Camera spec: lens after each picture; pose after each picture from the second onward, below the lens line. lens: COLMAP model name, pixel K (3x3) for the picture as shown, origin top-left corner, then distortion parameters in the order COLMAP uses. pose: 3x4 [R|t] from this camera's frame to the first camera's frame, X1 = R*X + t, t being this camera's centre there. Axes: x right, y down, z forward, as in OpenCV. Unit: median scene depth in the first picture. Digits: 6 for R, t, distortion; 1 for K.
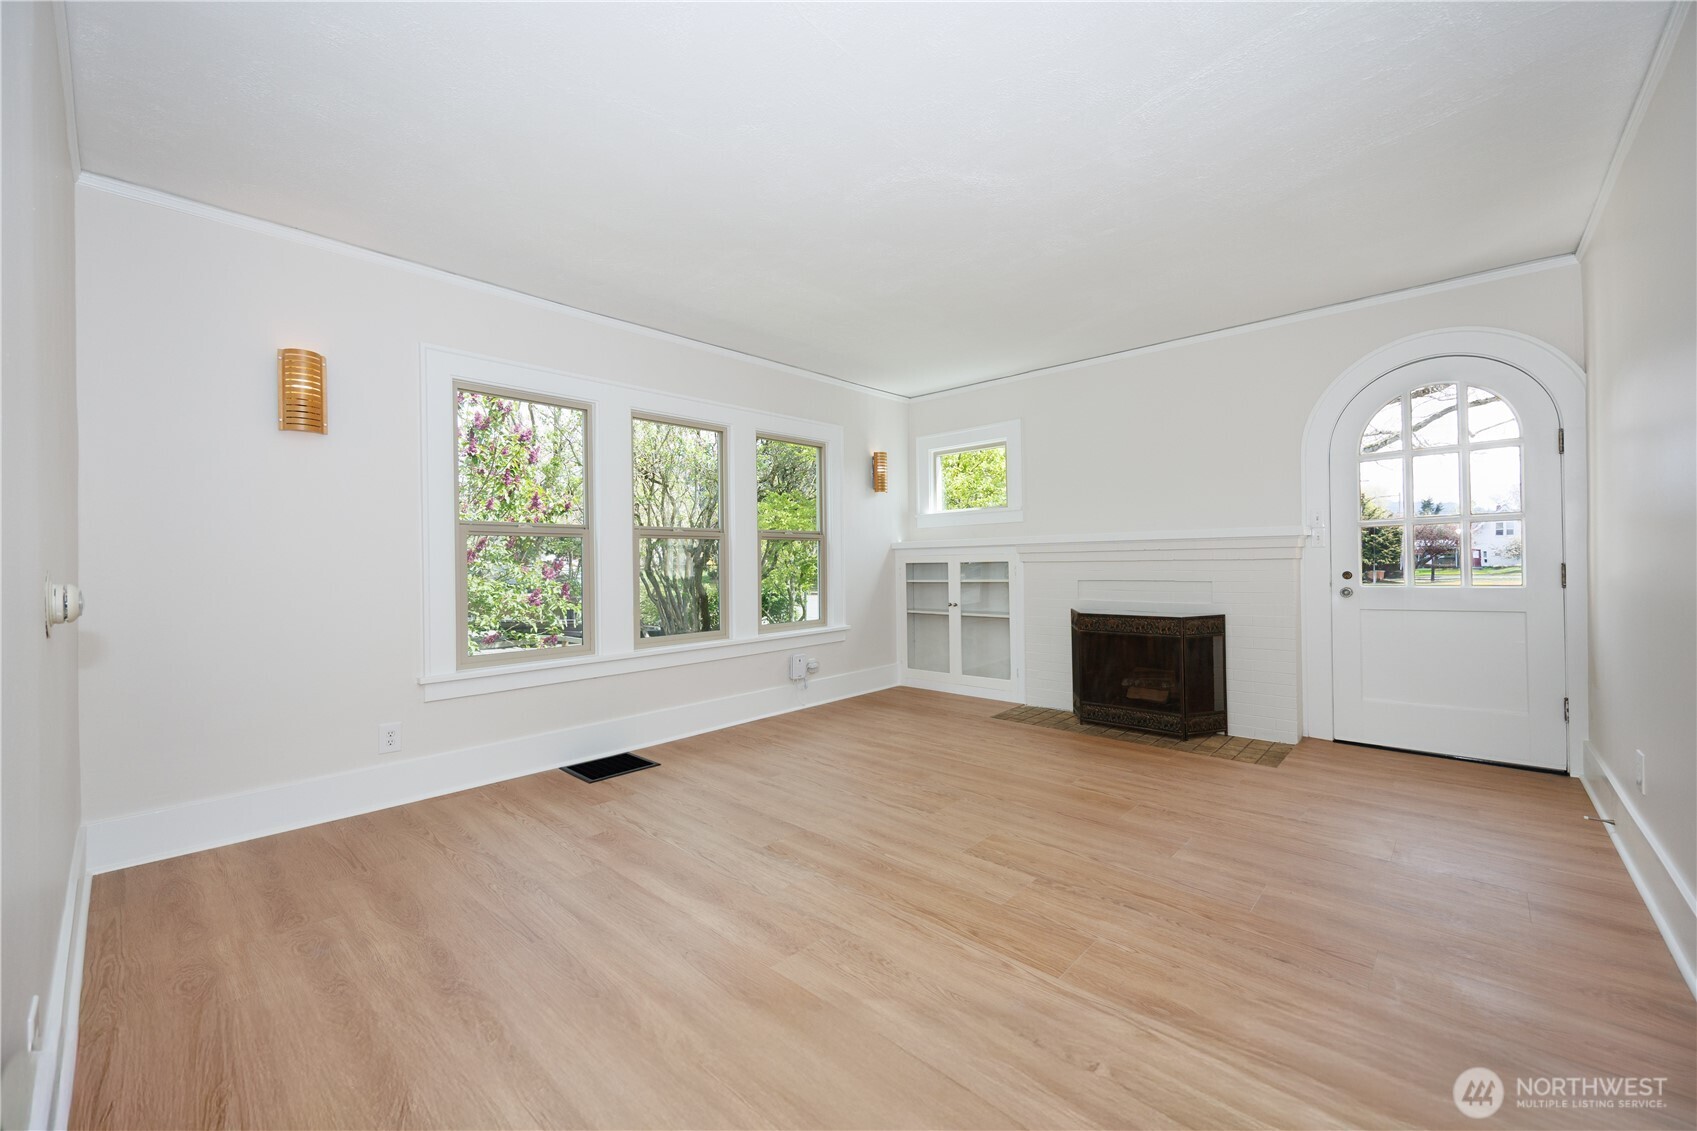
lens RADIAL K [[669.2, 0, 847.8], [0, 669.2, 559.1], [0, 0, 1]] dist [0.000382, 0.000093]
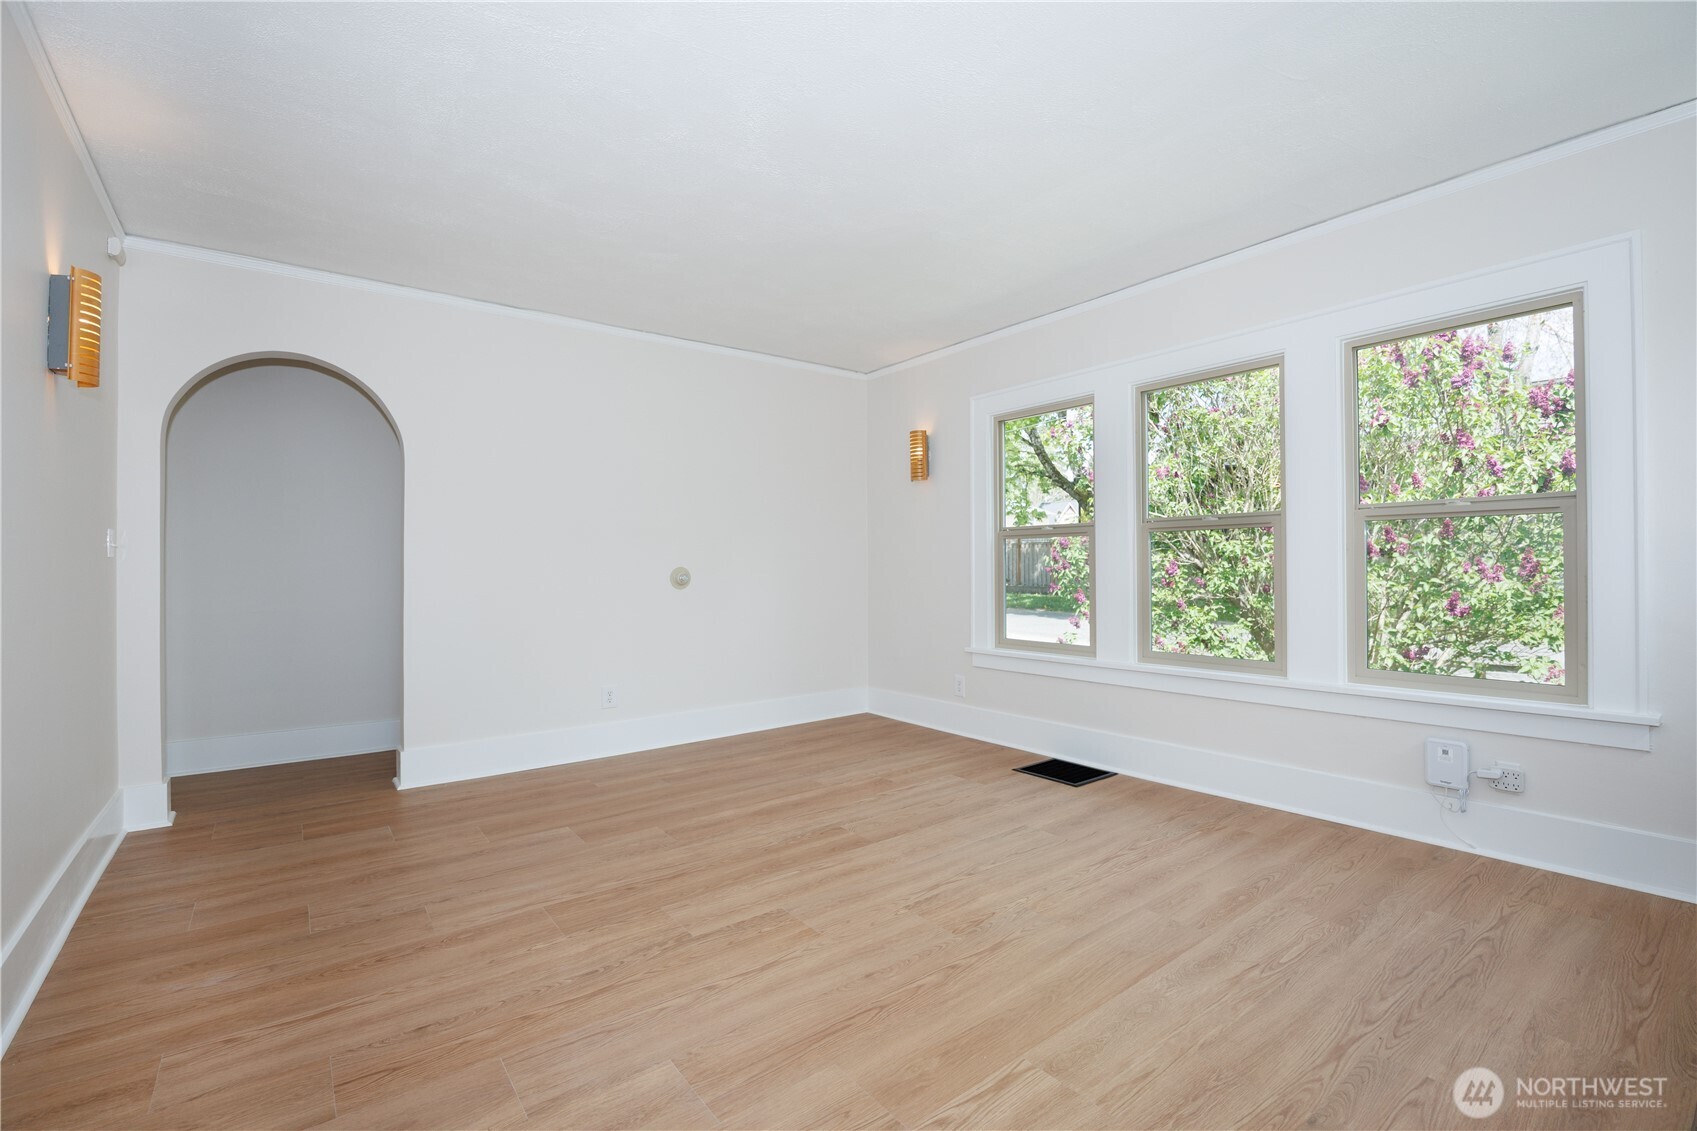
lens RADIAL K [[754.9, 0, 850.2], [0, 754.9, 568.8], [0, 0, 1]] dist [-0.004360, -0.000240]
pose [[-0.172862, 0.019652, -0.984750, 0.928474], [0.018217, 0.999694, 0.016752, -0.011229], [0.984778, -0.015043, -0.173167, 1.061968]]
